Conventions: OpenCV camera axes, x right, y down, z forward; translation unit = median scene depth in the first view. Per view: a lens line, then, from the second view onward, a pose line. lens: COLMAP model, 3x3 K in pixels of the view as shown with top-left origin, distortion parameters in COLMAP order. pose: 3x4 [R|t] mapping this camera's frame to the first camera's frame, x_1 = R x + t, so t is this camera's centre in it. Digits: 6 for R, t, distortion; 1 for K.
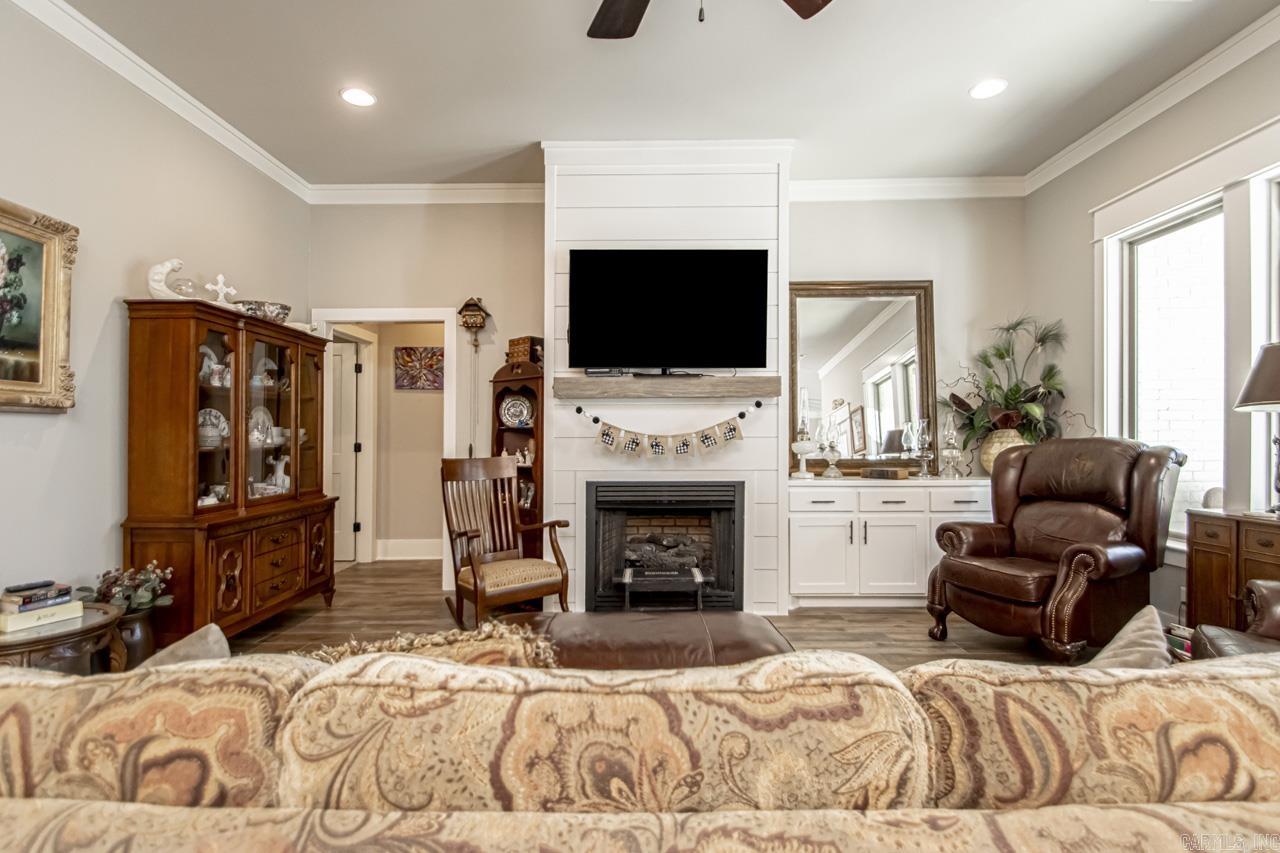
lens RADIAL K [[613.9, 0, 640.0], [0, 613.9, 426.5], [0, 0, 1]] dist [0.000581, -0.000030]
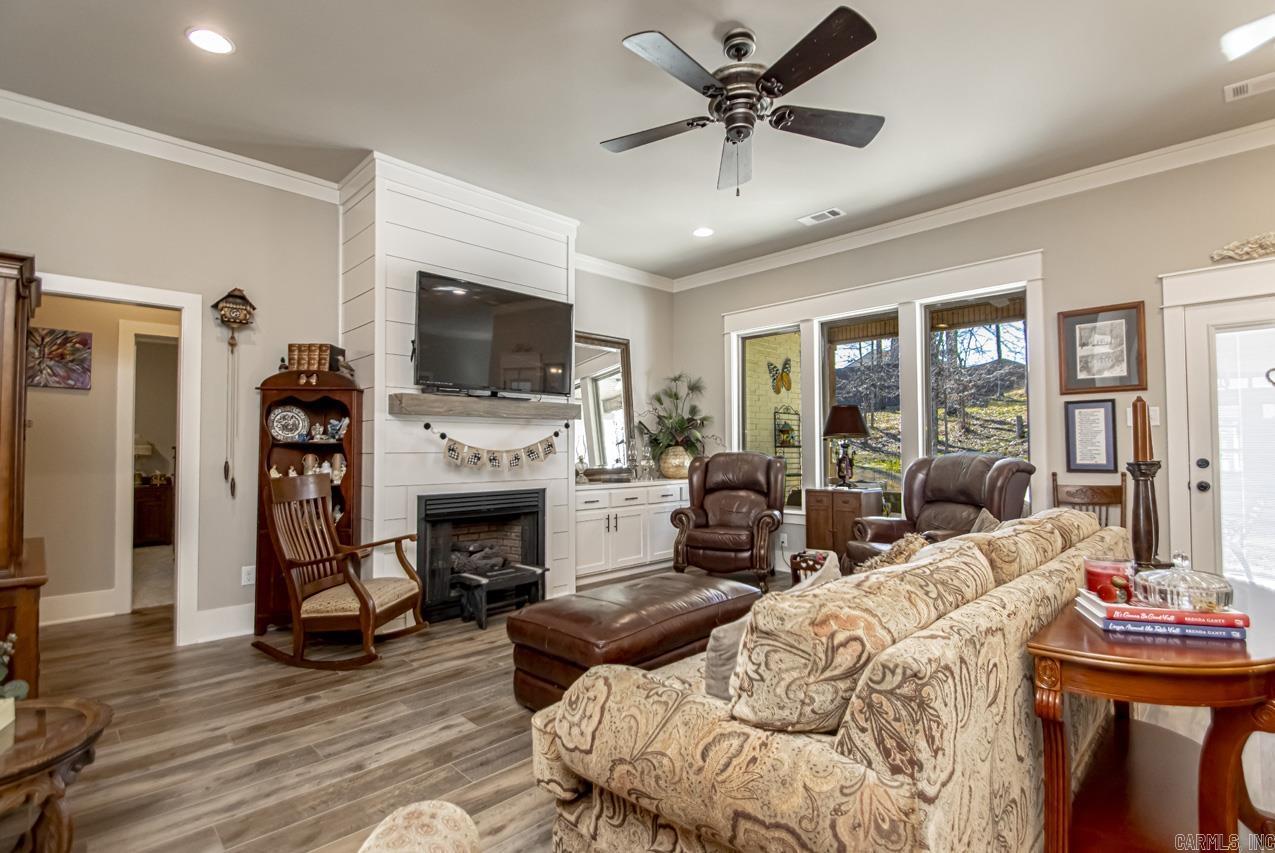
lens RADIAL K [[587.9, 0, 637.5], [0, 587.9, 426.5], [0, 0, 1]] dist [0.014198, -0.014571]
pose [[0.709866, 0.027719, 0.703791, -0.521588], [-0.007528, 0.999467, -0.031771, 0.002631], [-0.704296, 0.017256, 0.709696, 0.043085]]
